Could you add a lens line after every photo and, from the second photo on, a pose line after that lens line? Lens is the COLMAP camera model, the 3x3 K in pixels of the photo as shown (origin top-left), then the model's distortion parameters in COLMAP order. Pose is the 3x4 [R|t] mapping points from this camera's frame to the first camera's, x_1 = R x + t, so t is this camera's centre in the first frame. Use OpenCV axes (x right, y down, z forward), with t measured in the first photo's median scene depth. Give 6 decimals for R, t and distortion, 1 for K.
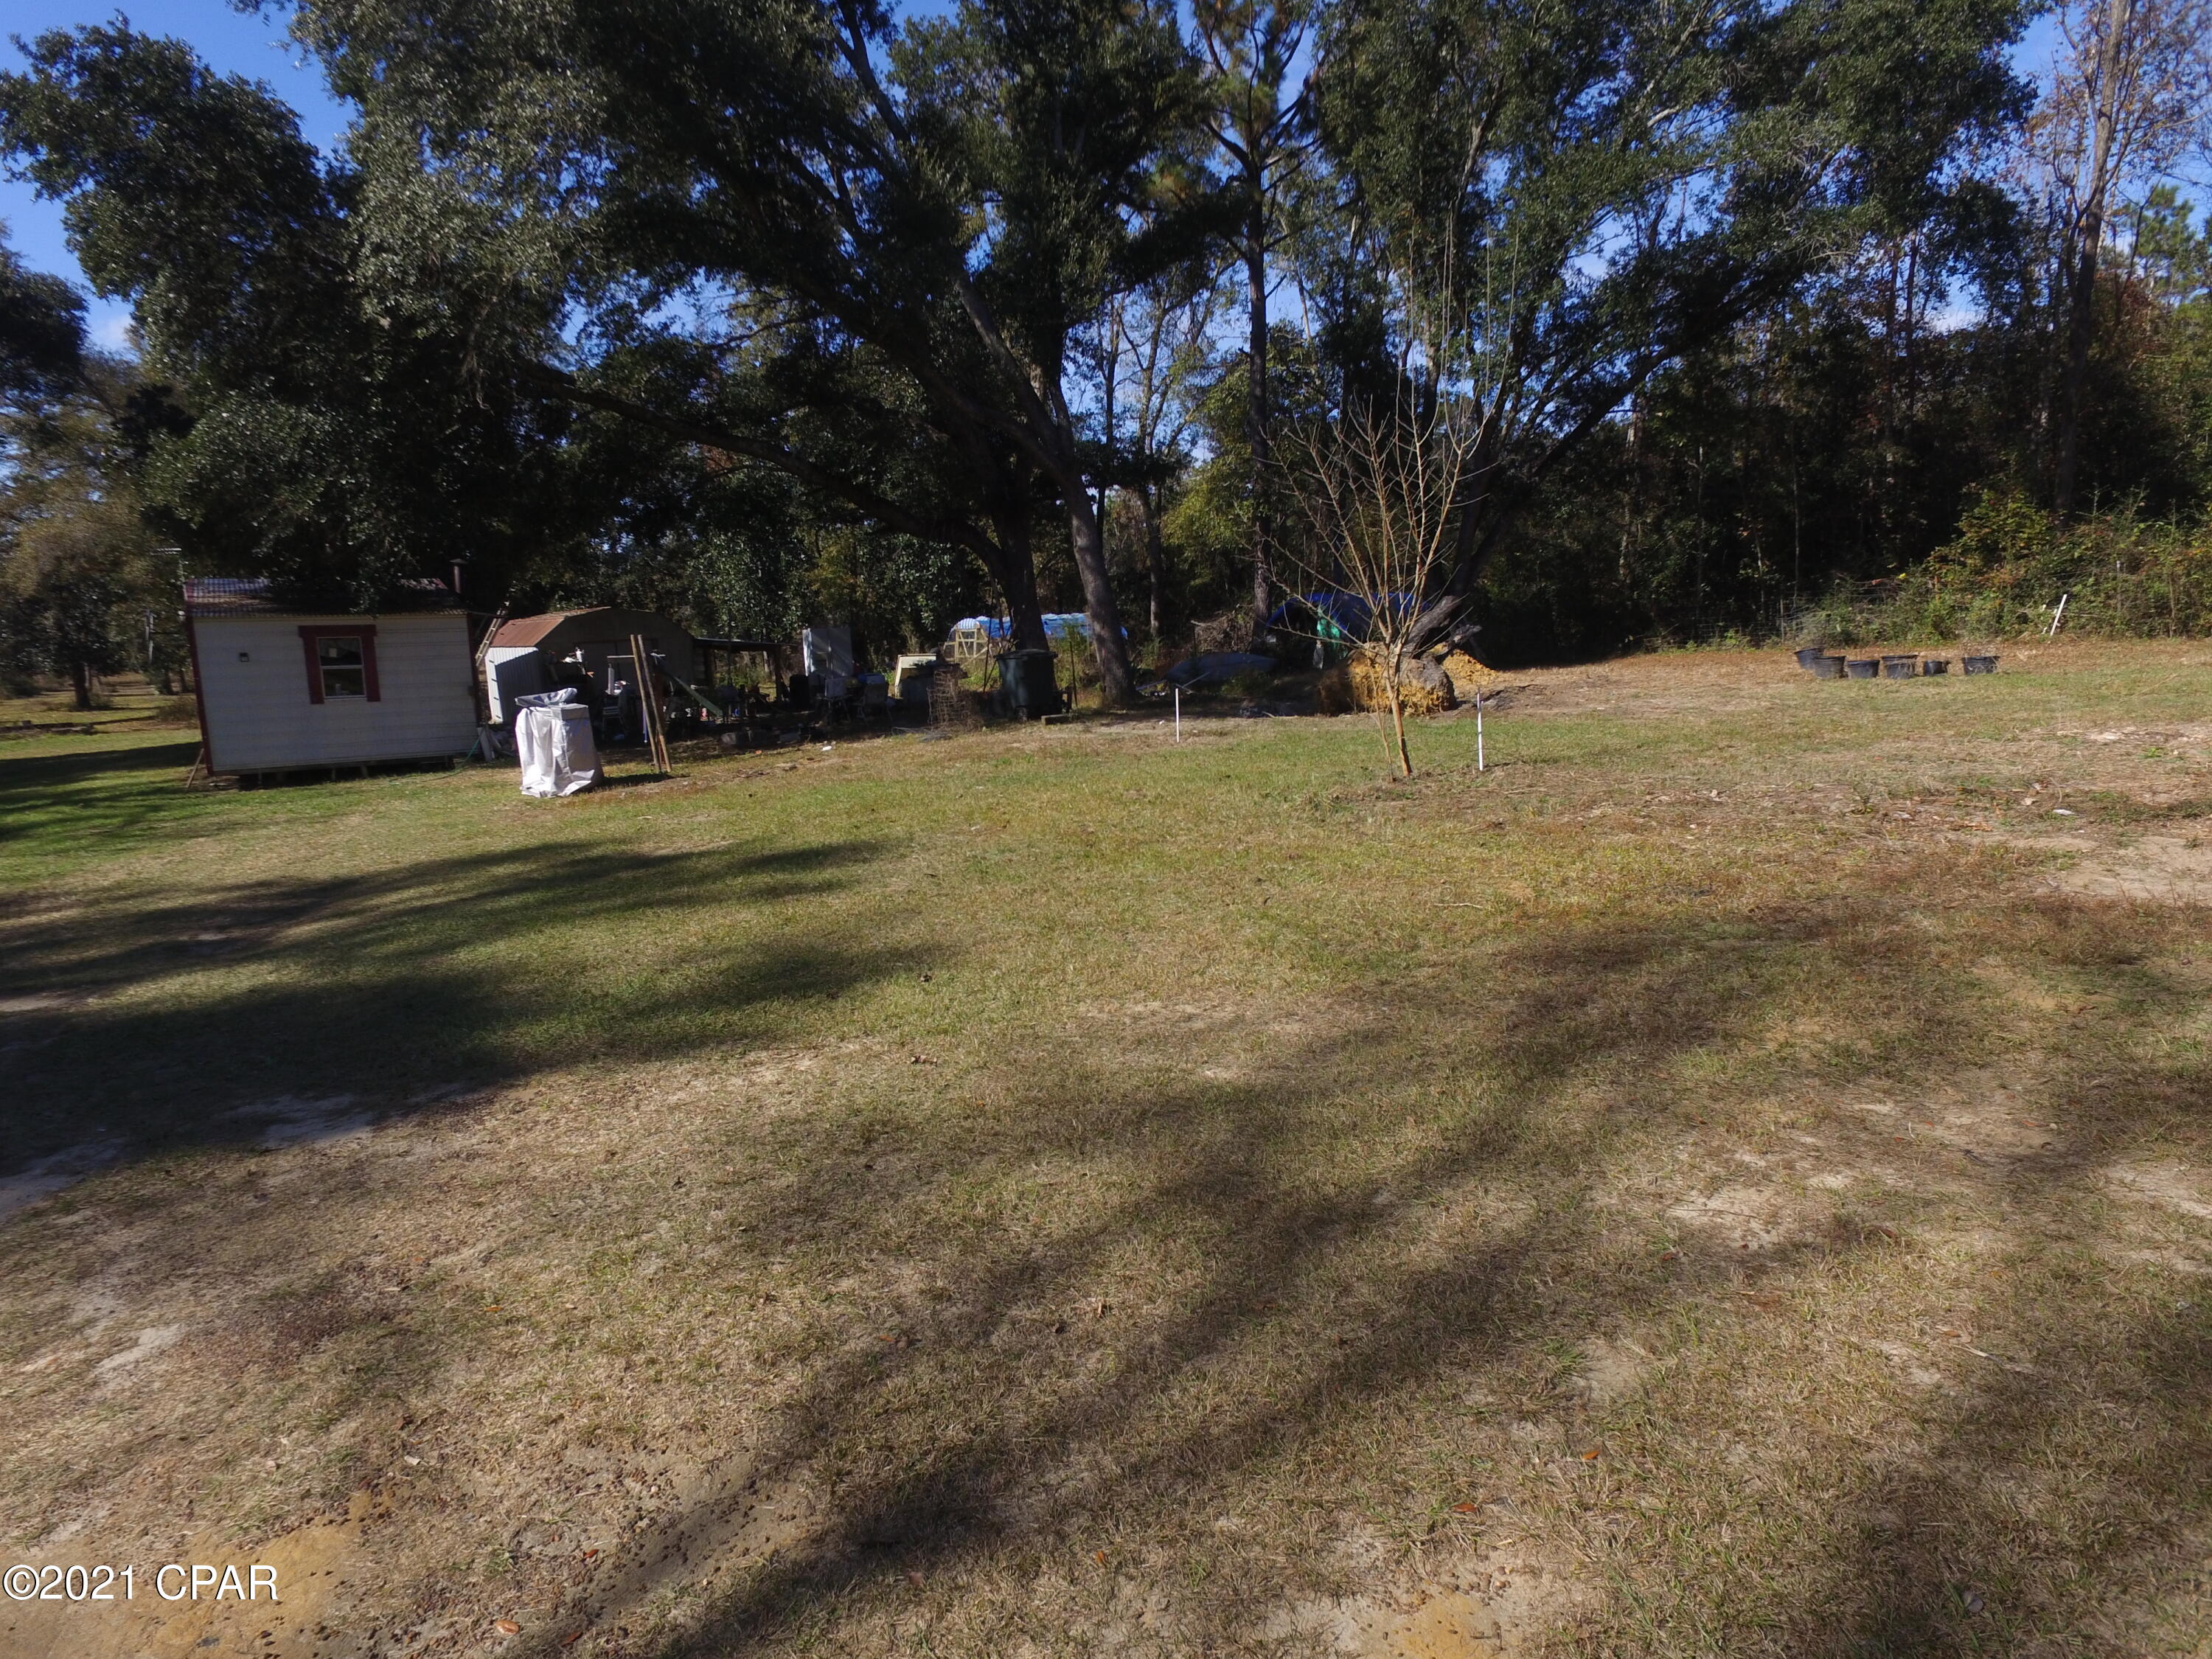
lens RADIAL K [[1287.4, 0, 1089.1], [0, 1287.4, 829.0], [0, 0, 1]] dist [-0.006348, 0.013738]
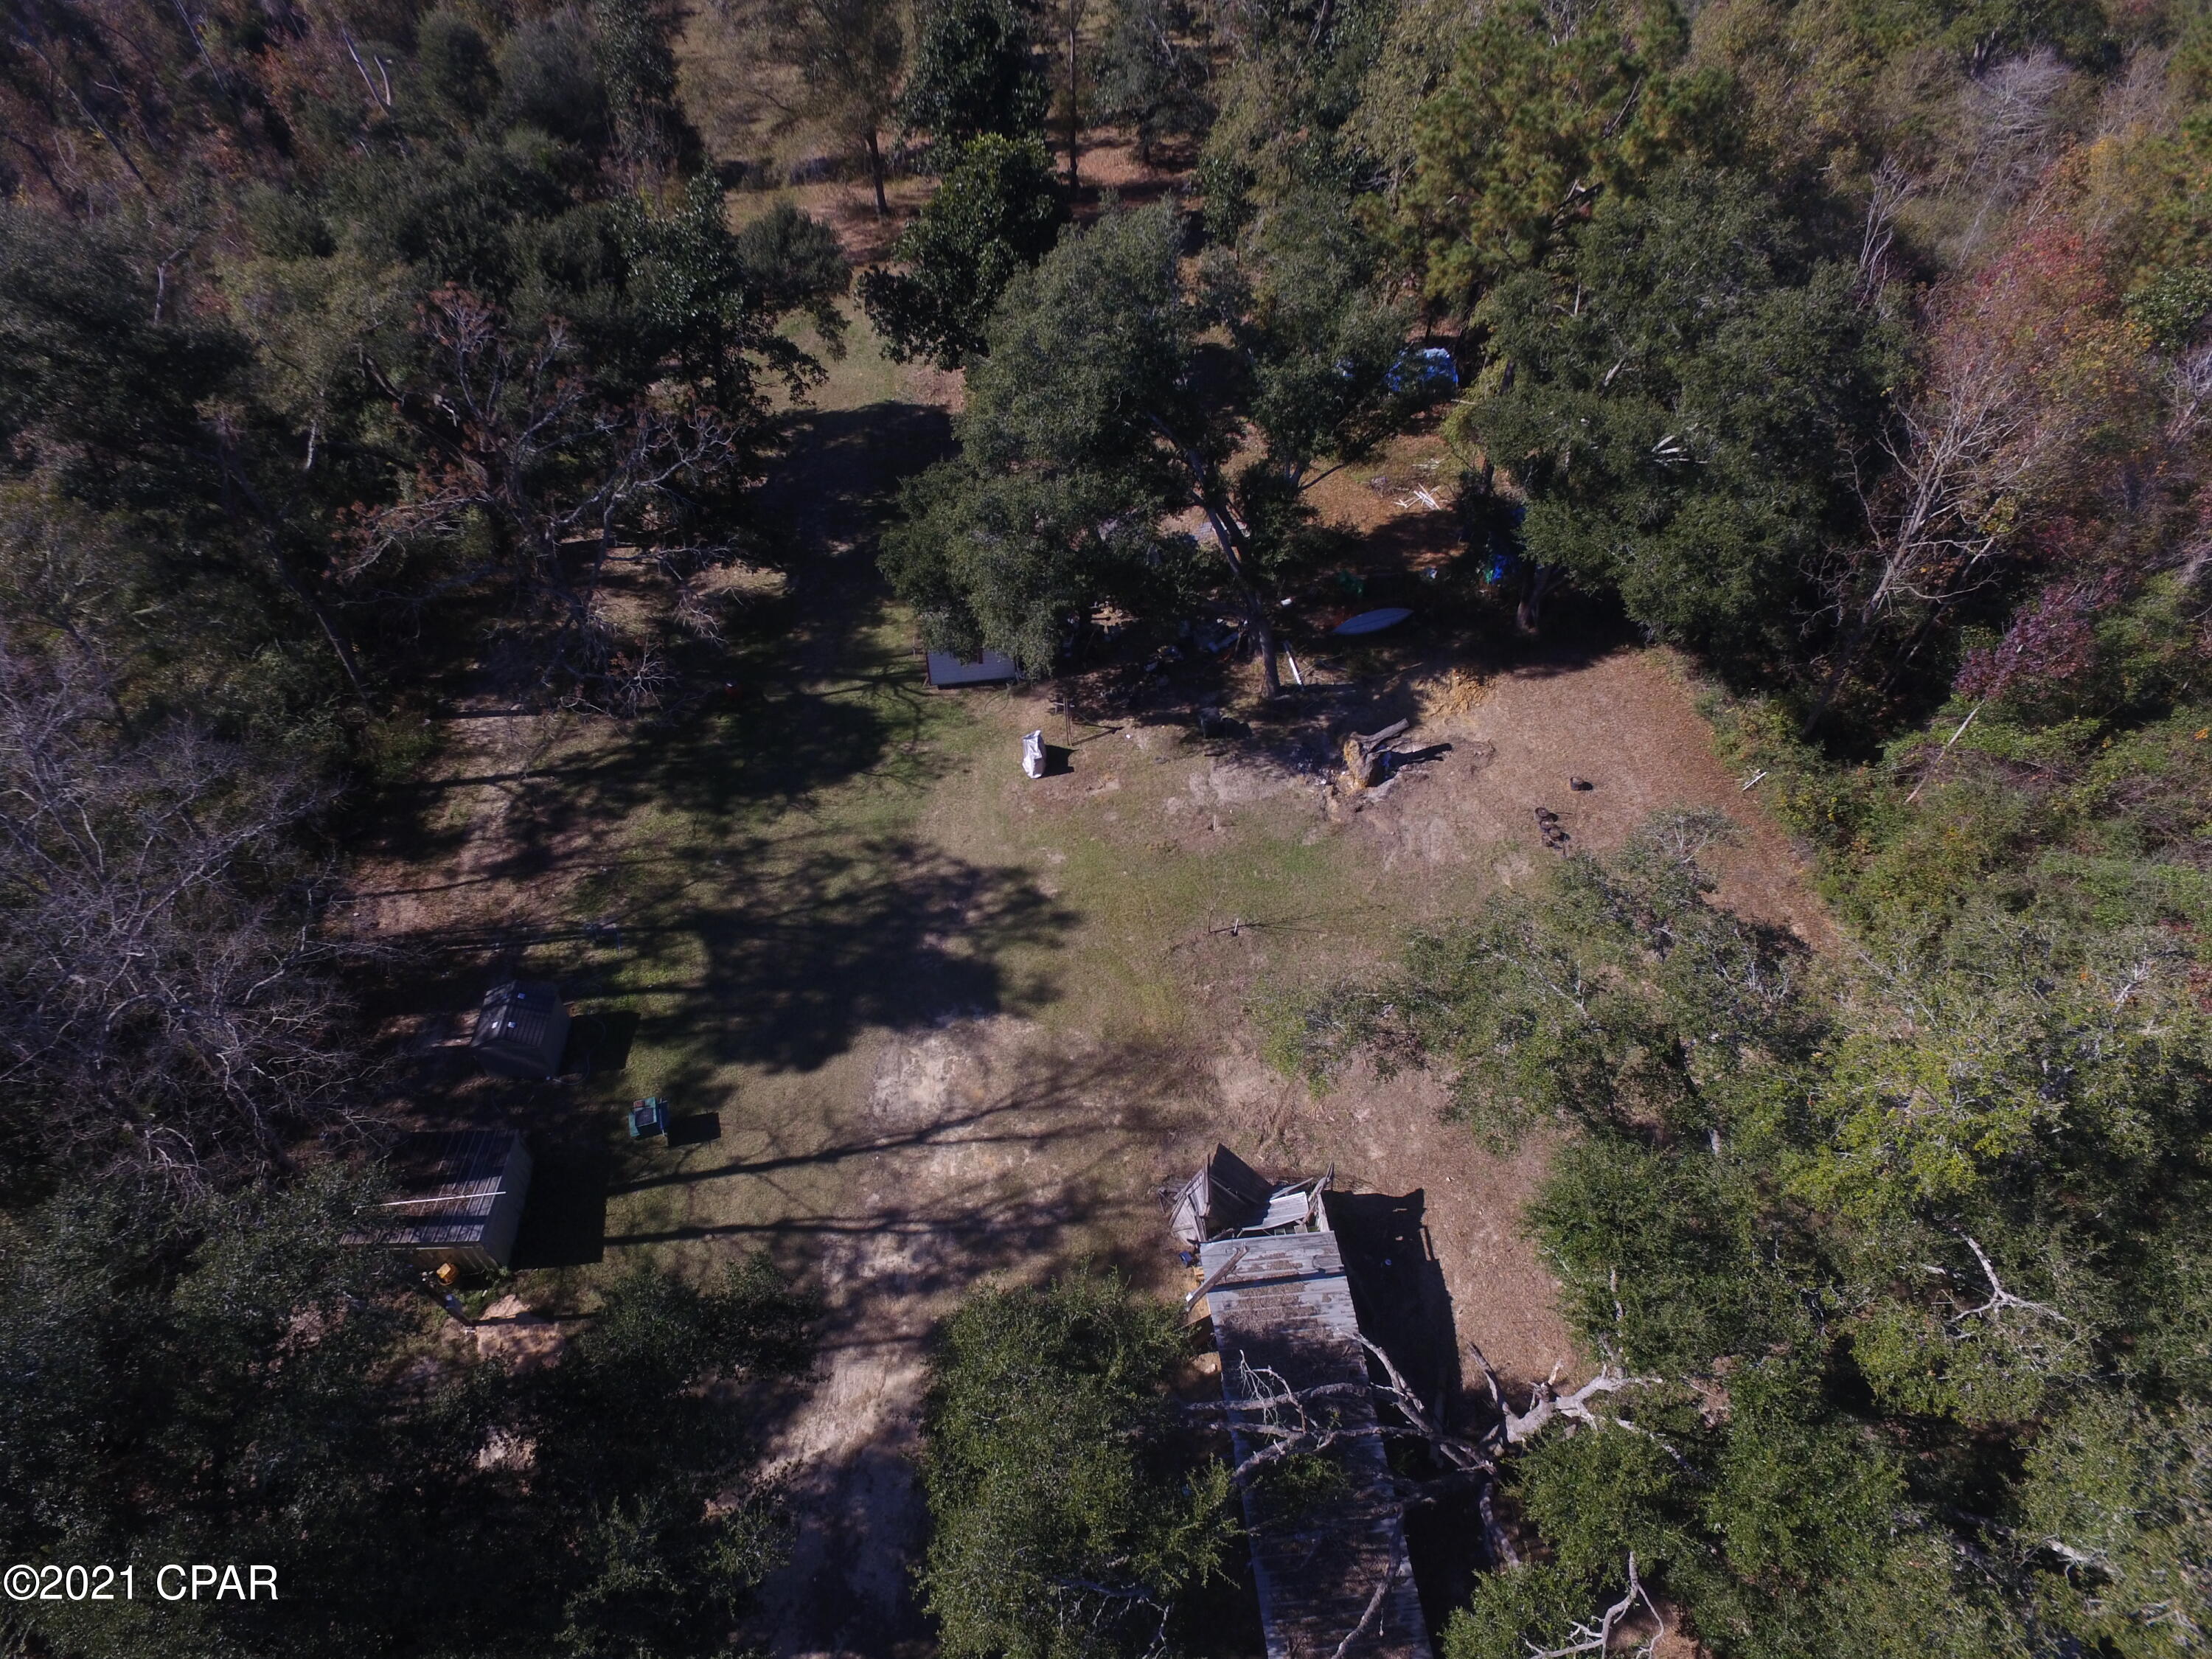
lens RADIAL K [[1287.4, 0, 1093.2], [0, 1287.4, 831.7], [0, 0, 1]] dist [-0.006348, 0.013738]
pose [[0.905940, 0.334416, -0.259689, 0.481928], [-0.091853, 0.753953, 0.650475, -1.607013], [0.413323, -0.565438, 0.713753, -1.038519]]
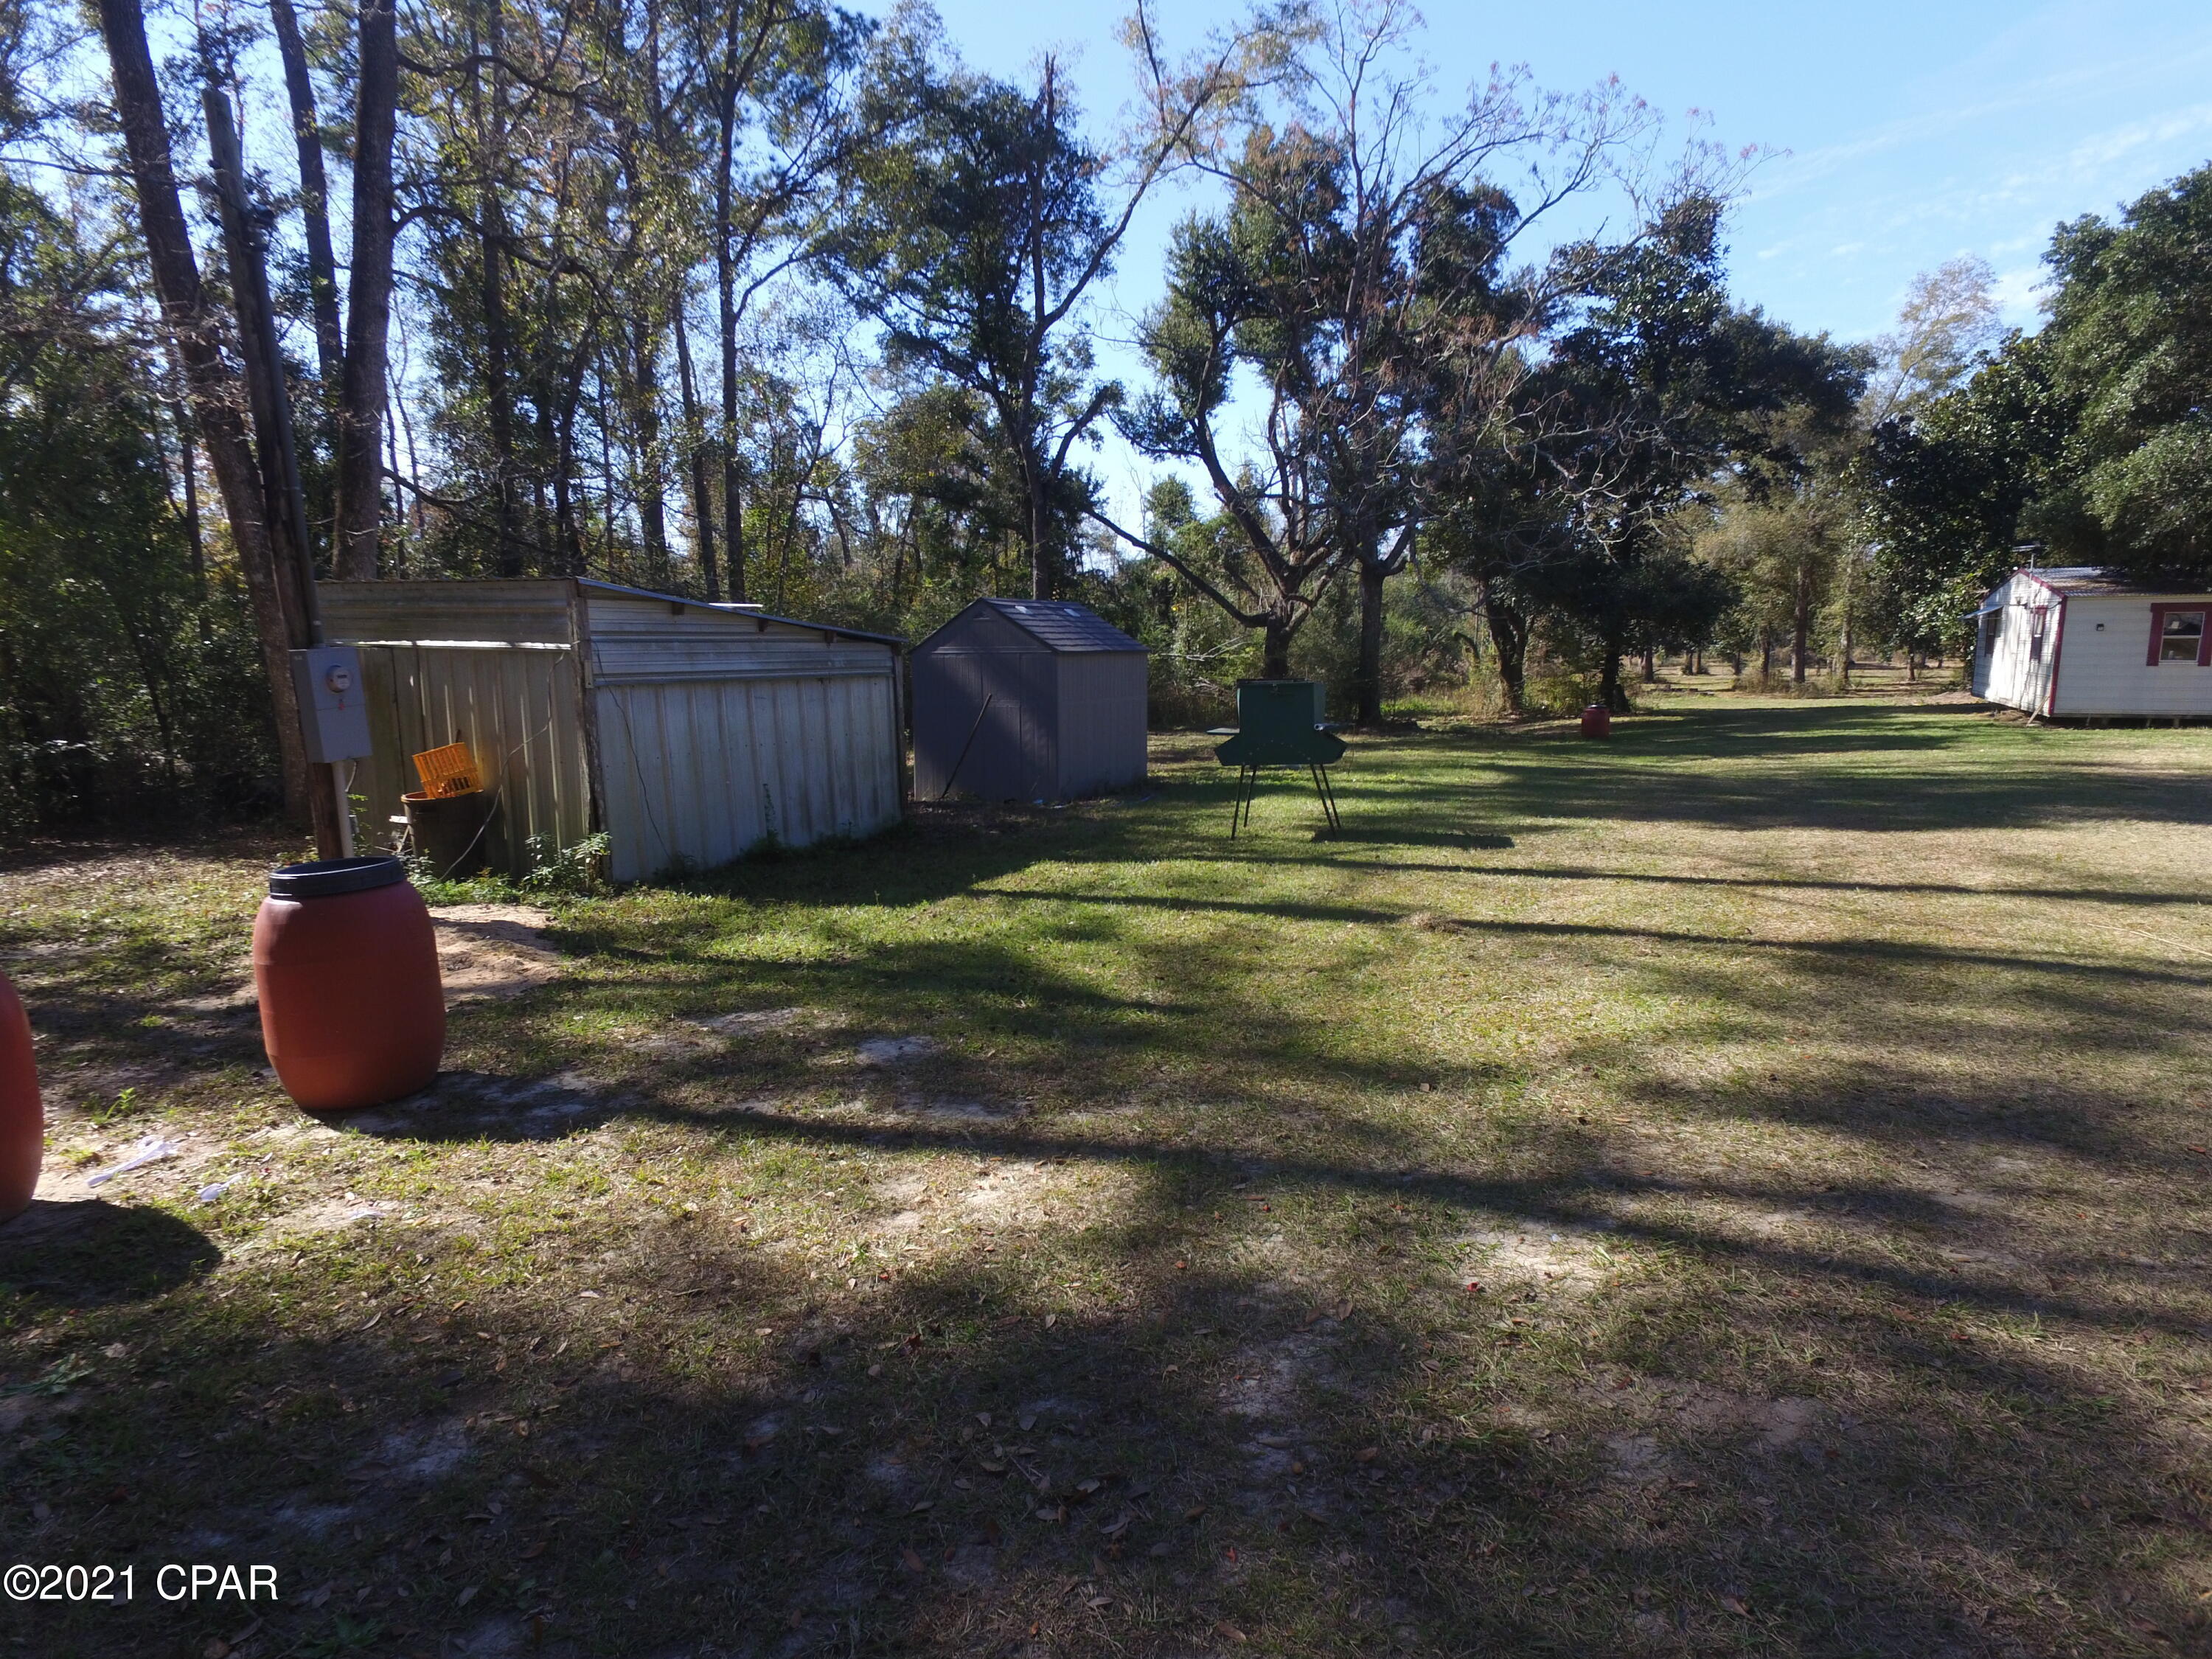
lens RADIAL K [[1287.4, 0, 1085.6], [0, 1287.4, 836.1], [0, 0, 1]] dist [-0.006348, 0.013738]
pose [[0.535536, 0.149817, -0.831118, -0.084793], [-0.142502, 0.986058, 0.085925, 0.103047], [0.832403, 0.072420, 0.549418, -0.524469]]
